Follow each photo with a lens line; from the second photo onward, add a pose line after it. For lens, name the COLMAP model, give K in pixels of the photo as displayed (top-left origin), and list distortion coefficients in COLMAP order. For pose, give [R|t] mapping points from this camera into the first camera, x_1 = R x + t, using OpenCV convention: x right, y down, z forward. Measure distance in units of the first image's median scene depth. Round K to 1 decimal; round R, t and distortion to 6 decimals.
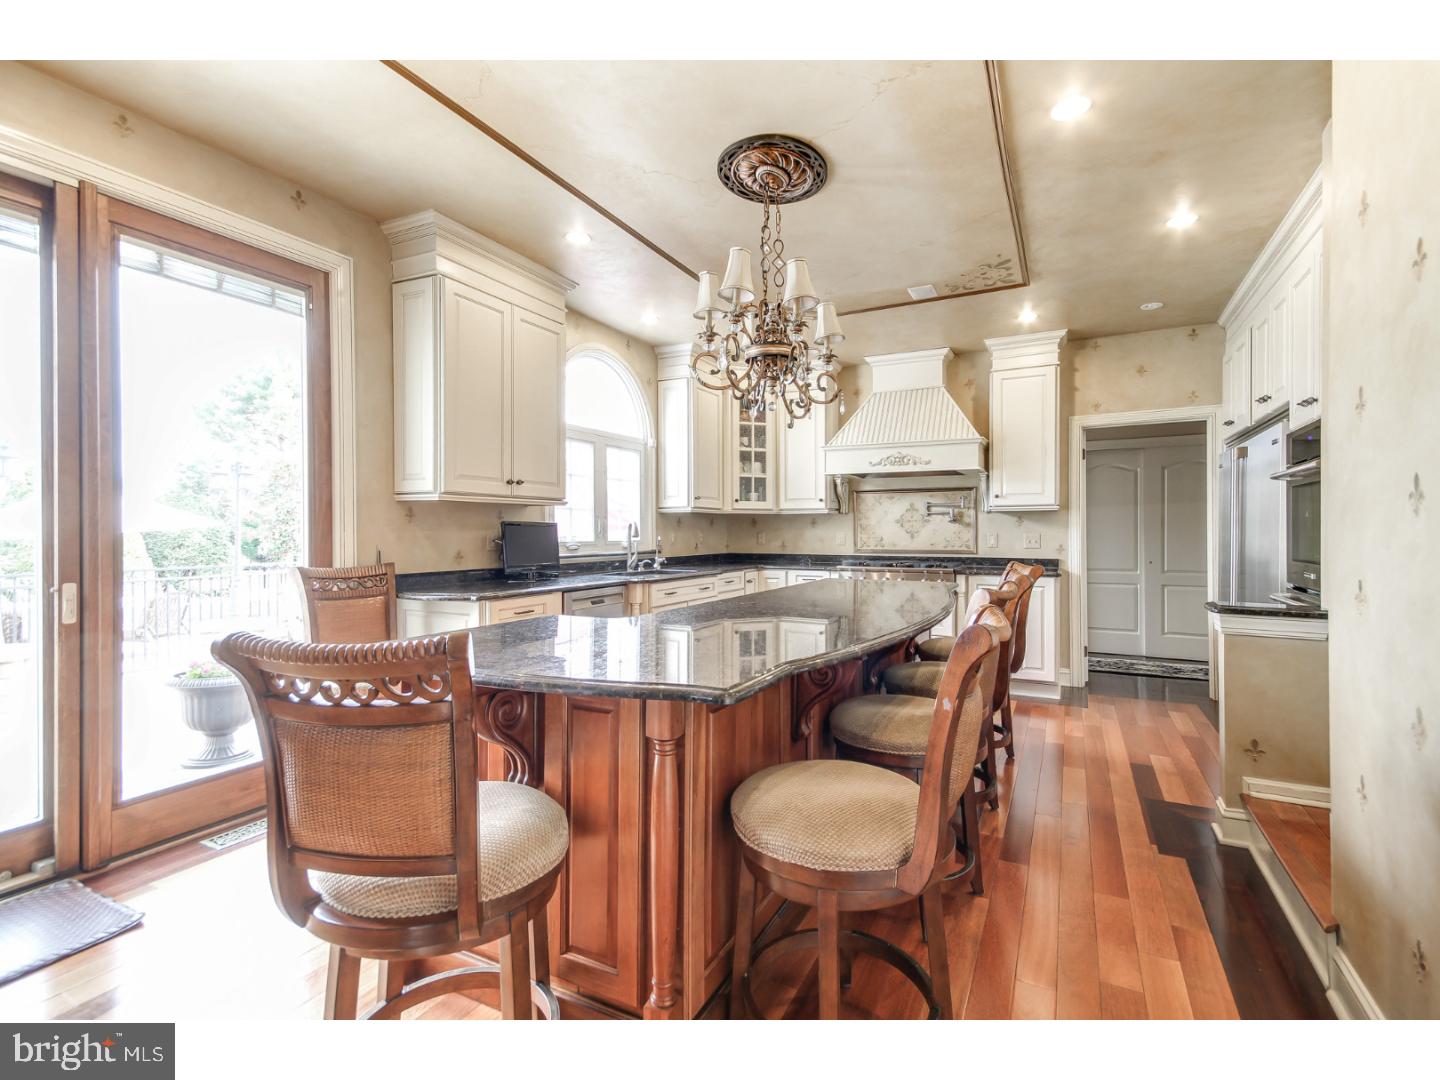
lens RADIAL K [[657.5, 0, 722.6], [0, 657.5, 536.1], [0, 0, 1]] dist [0.022336, 0.000588]
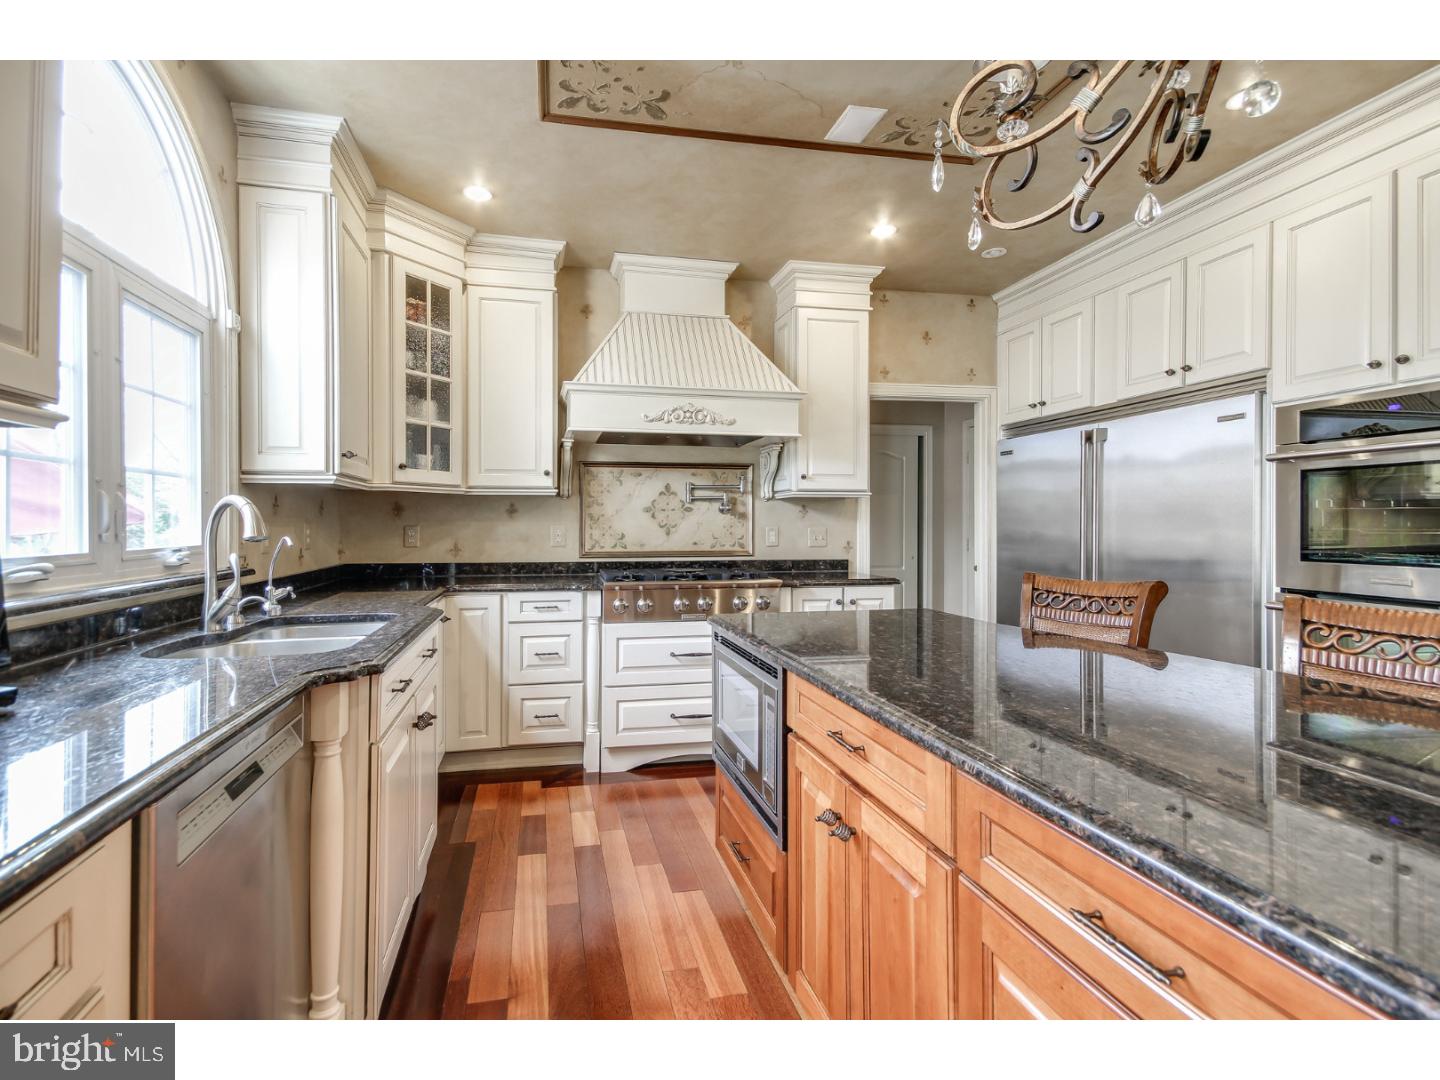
lens RADIAL K [[714.7, 0, 719.8], [0, 714.7, 527.2], [0, 0, 1]] dist [0.023633, 0.000804]
pose [[0.782593, -0.003545, 0.622523, -0.140351], [0.005572, 0.999984, -0.001311, -0.003363], [-0.622508, 0.004495, 0.782600, 0.394919]]
